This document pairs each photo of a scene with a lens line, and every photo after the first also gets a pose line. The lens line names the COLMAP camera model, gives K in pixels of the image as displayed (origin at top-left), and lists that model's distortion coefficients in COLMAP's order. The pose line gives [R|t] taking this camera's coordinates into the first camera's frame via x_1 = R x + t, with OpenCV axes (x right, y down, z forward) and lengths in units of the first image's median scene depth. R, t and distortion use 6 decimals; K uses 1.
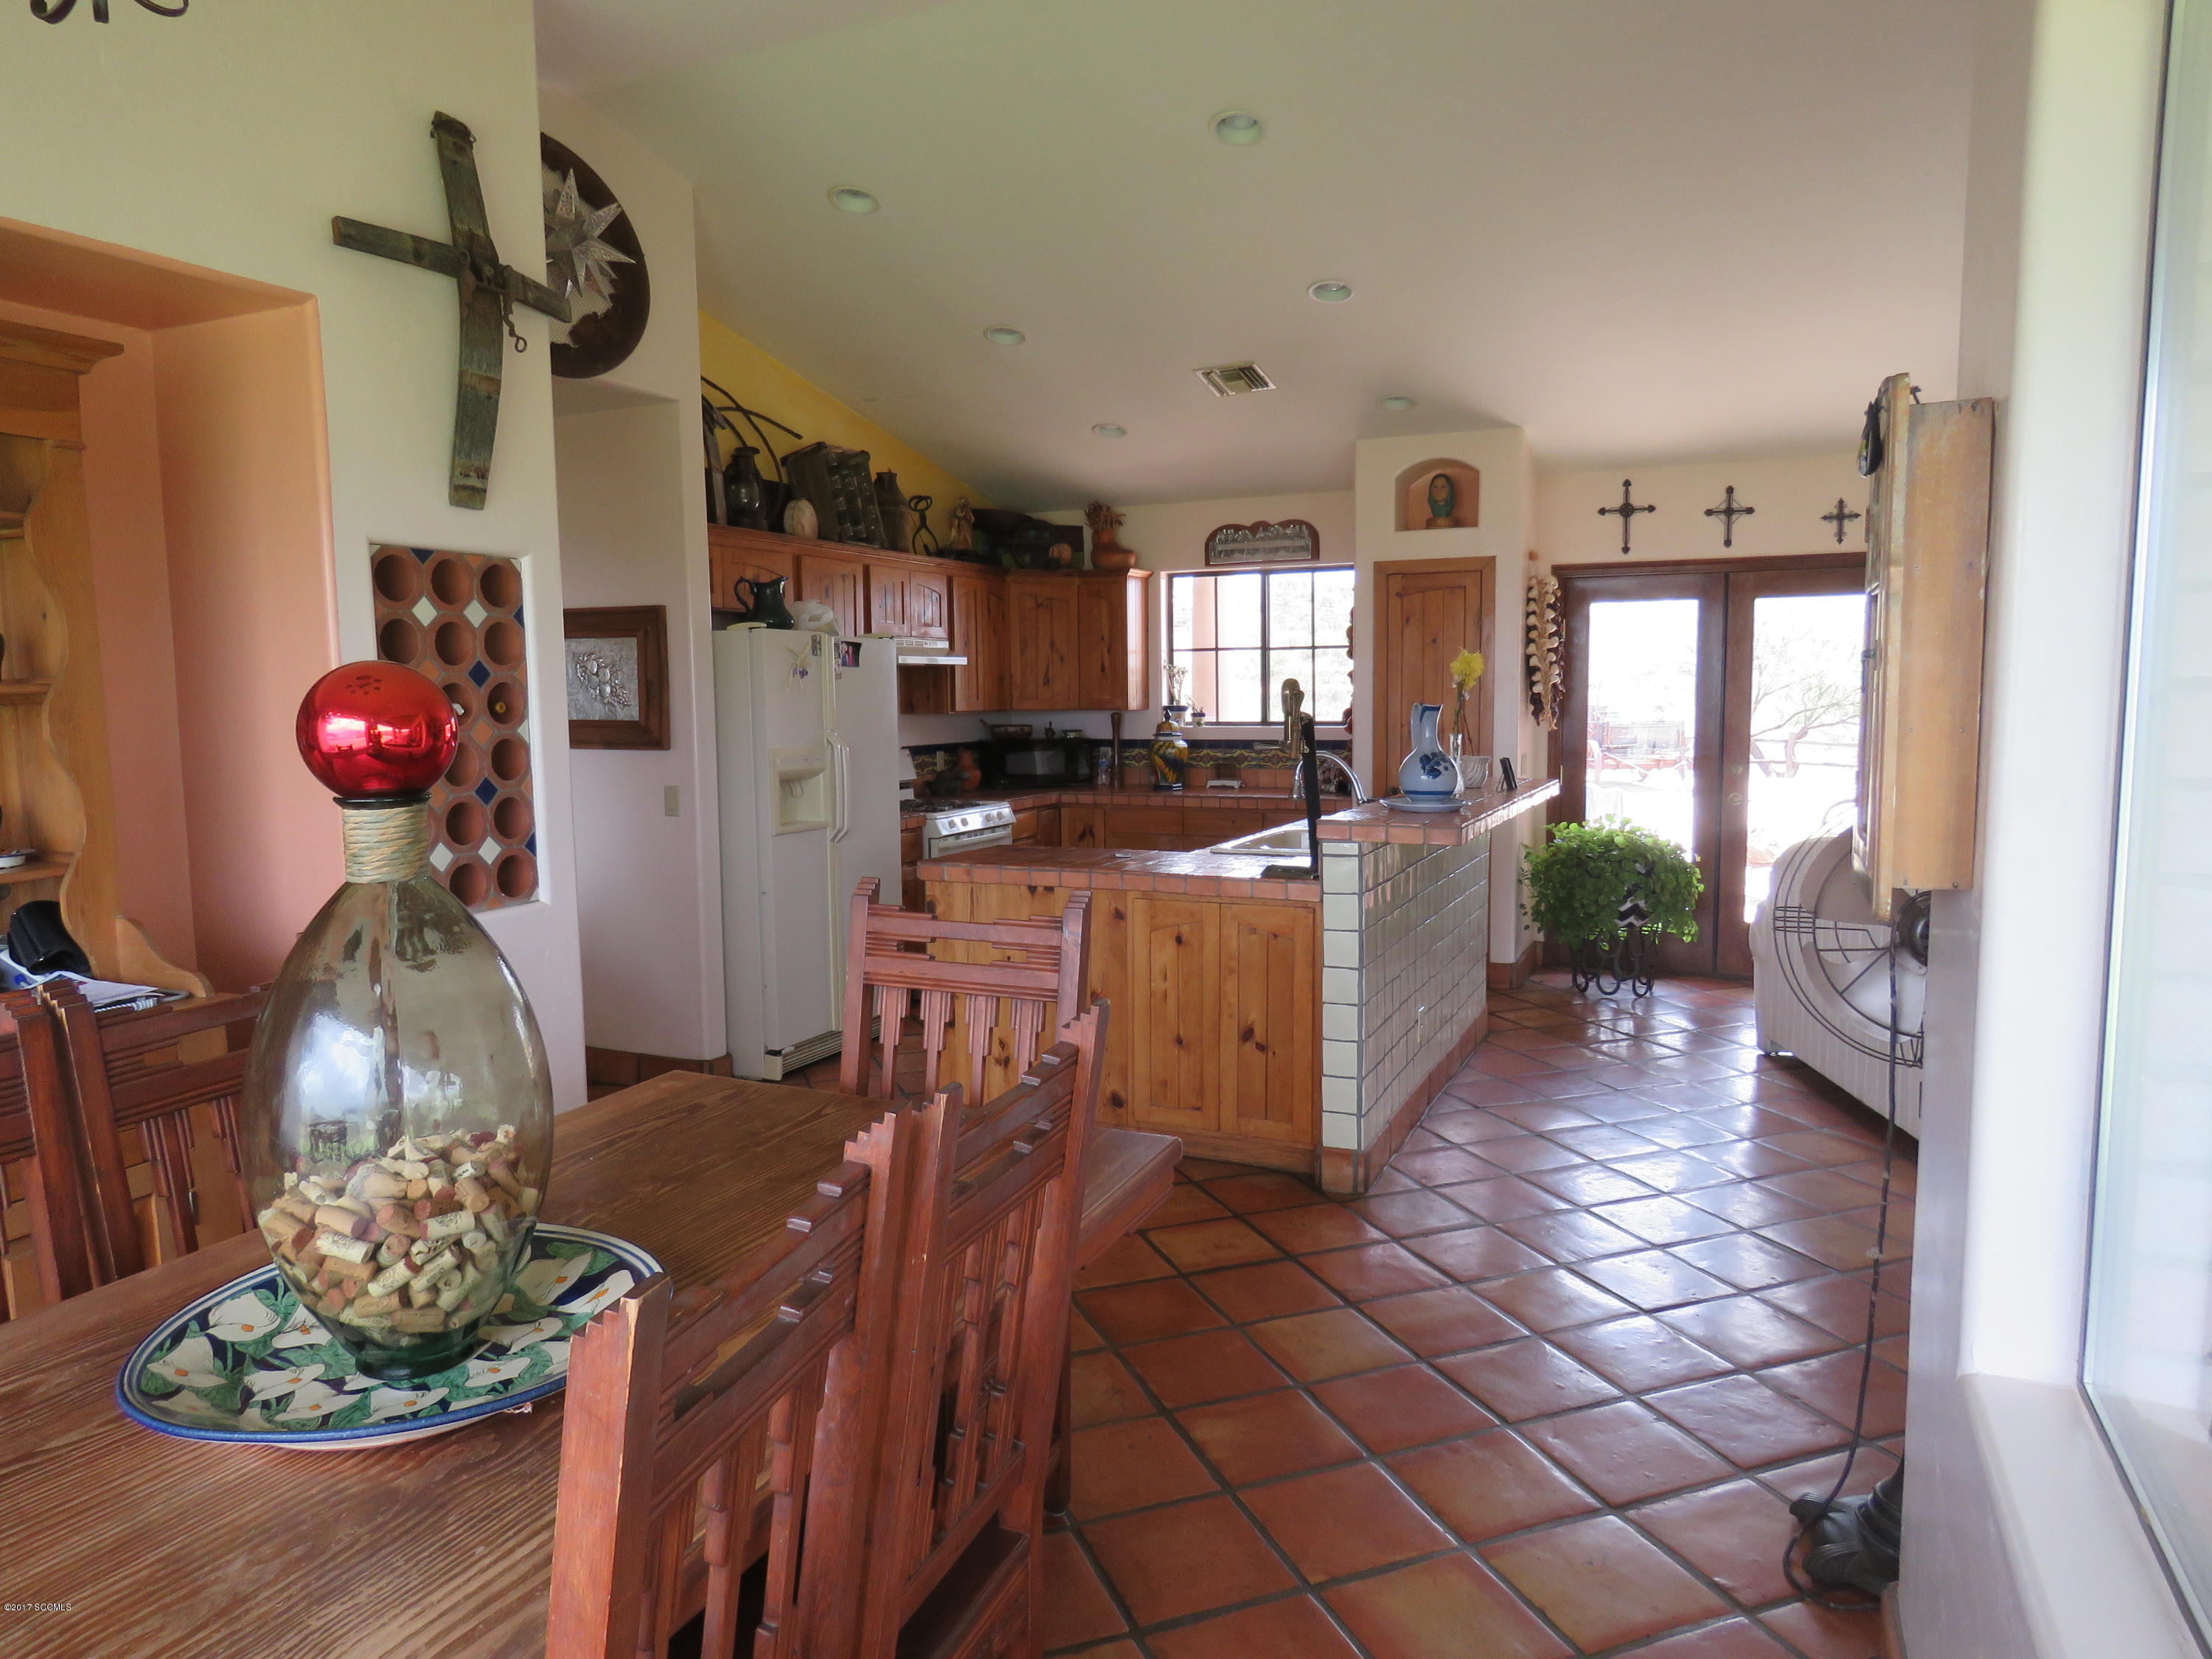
lens RADIAL K [[1418.7, 0, 1109.1], [0, 1418.7, 829.9], [0, 0, 1]] dist [0.001655, 0.000405]
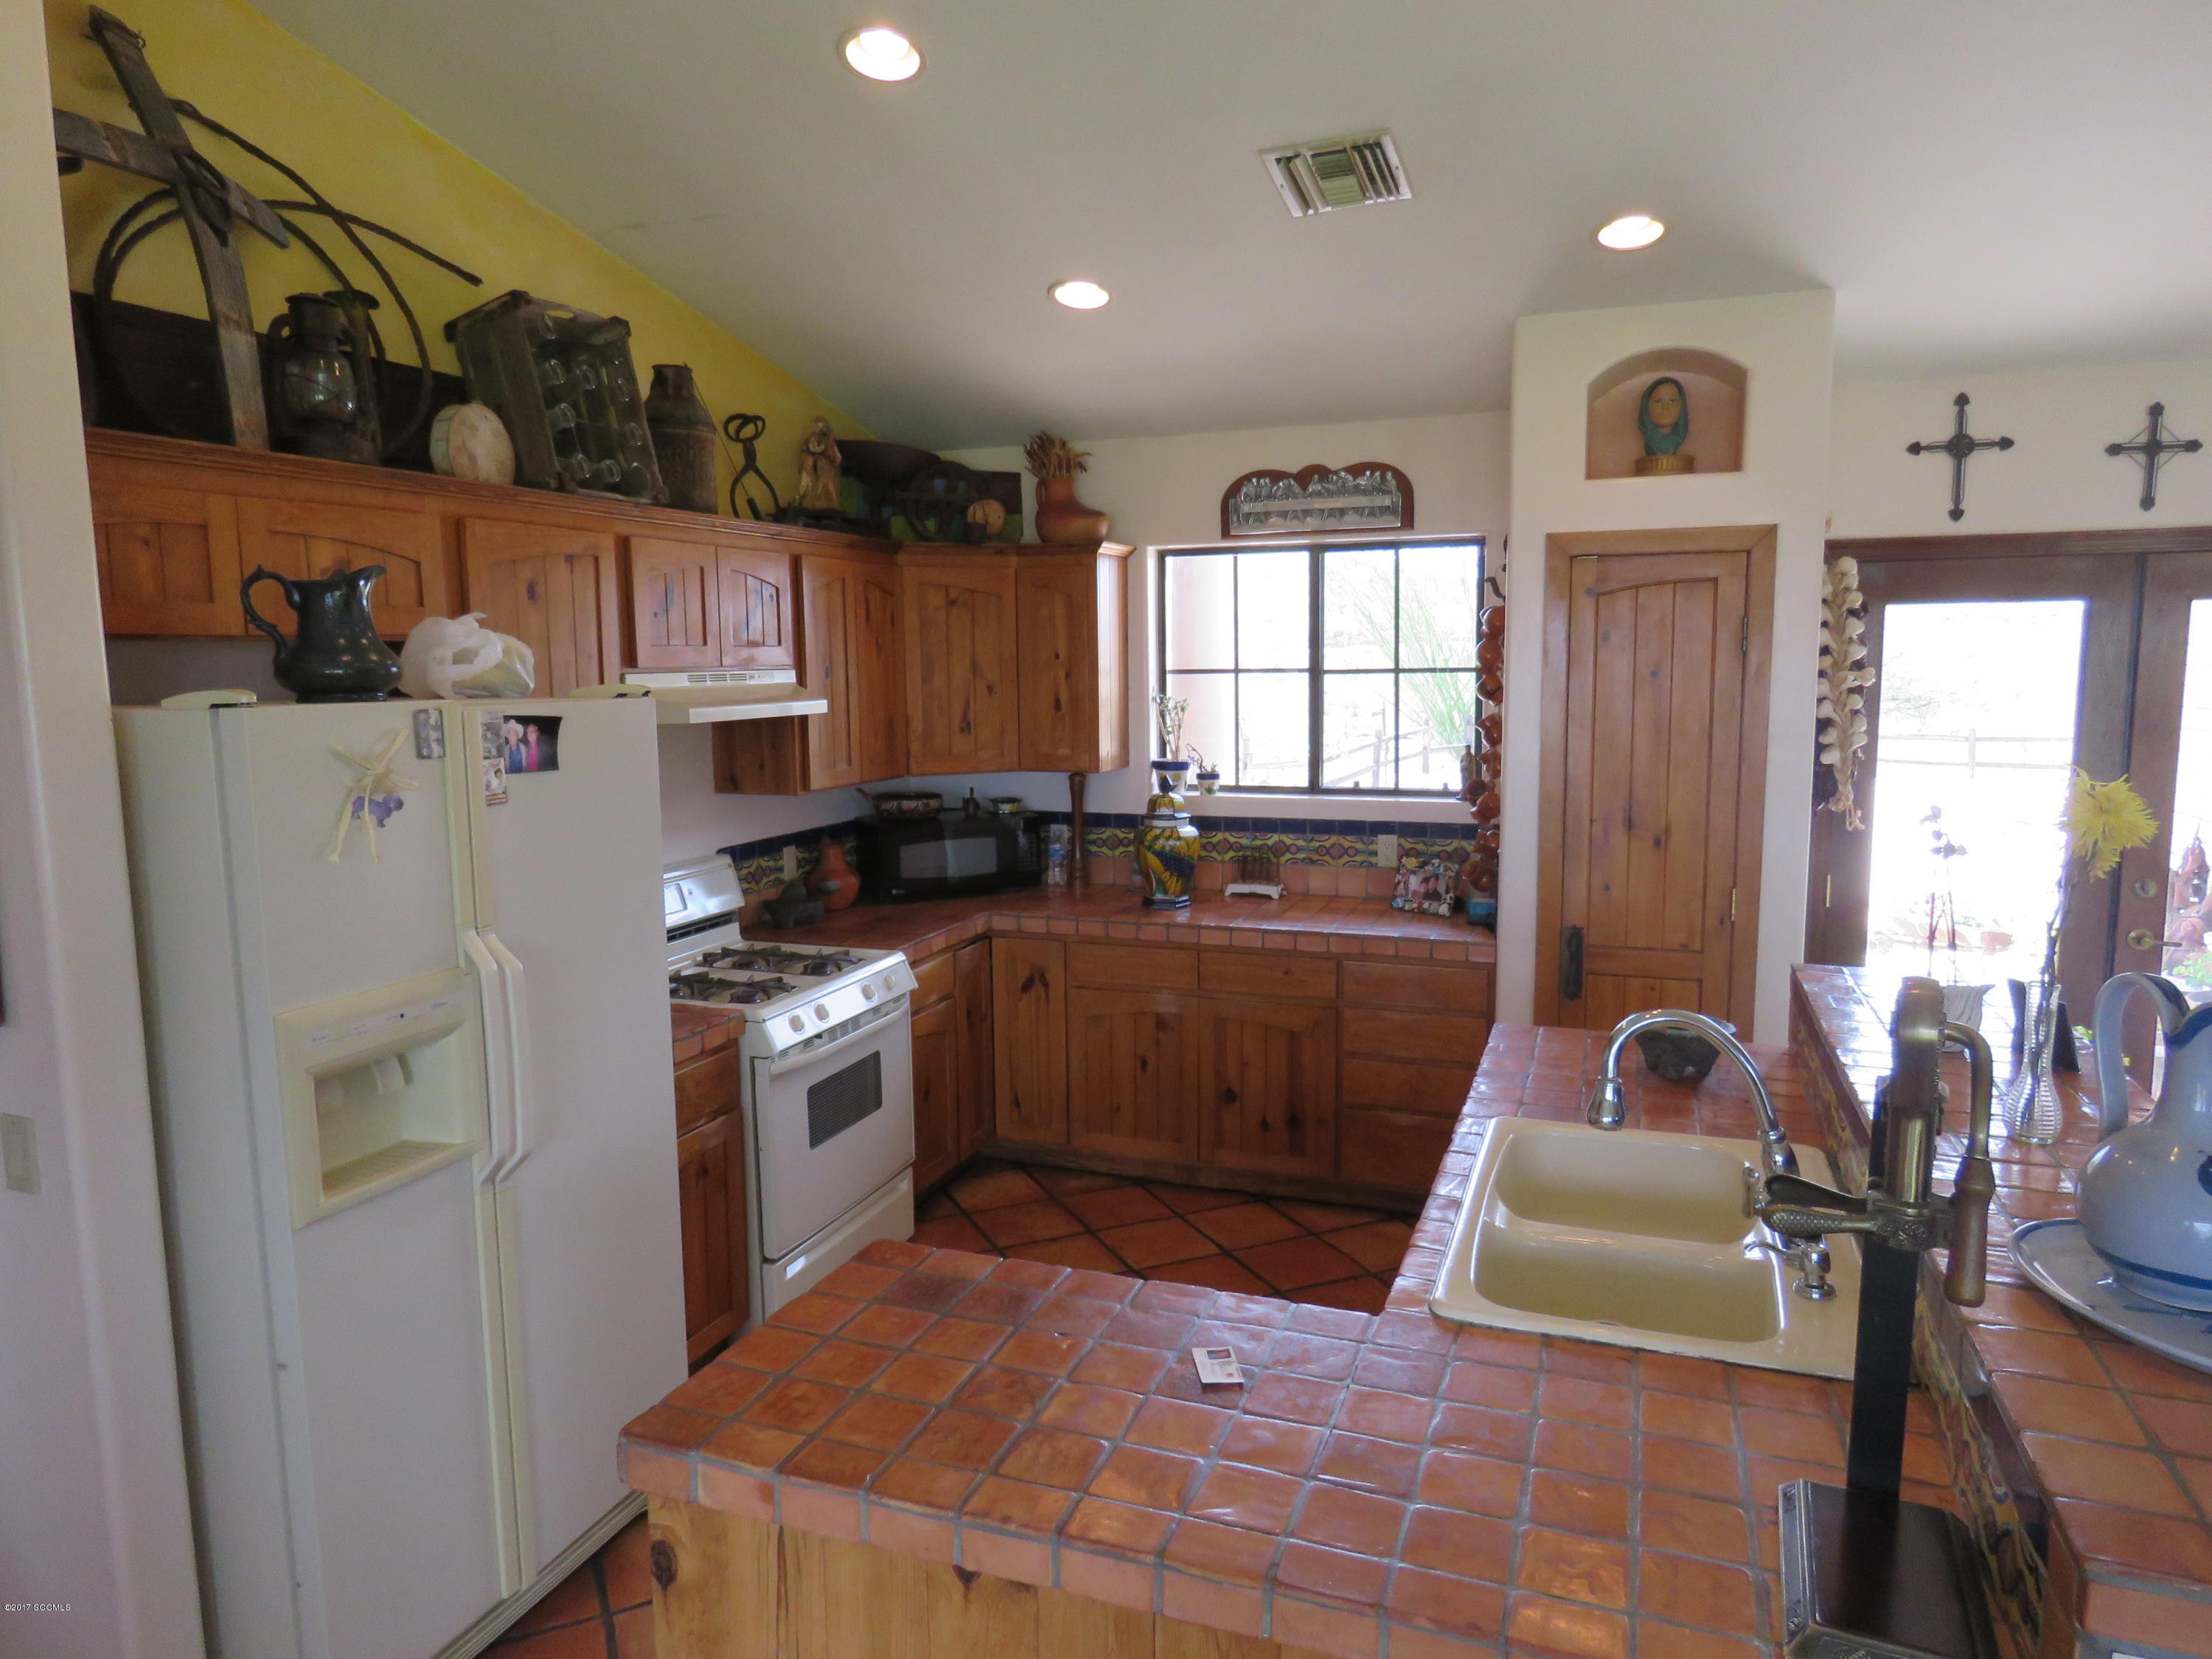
lens RADIAL K [[1418.7, 0, 1101.3], [0, 1418.7, 838.8], [0, 0, 1]] dist [0.001655, 0.000405]
pose [[0.998095, -0.009533, 0.060958, -0.025848], [0.007738, 0.999531, 0.029618, -0.081564], [-0.061212, -0.029090, 0.997701, 0.423175]]
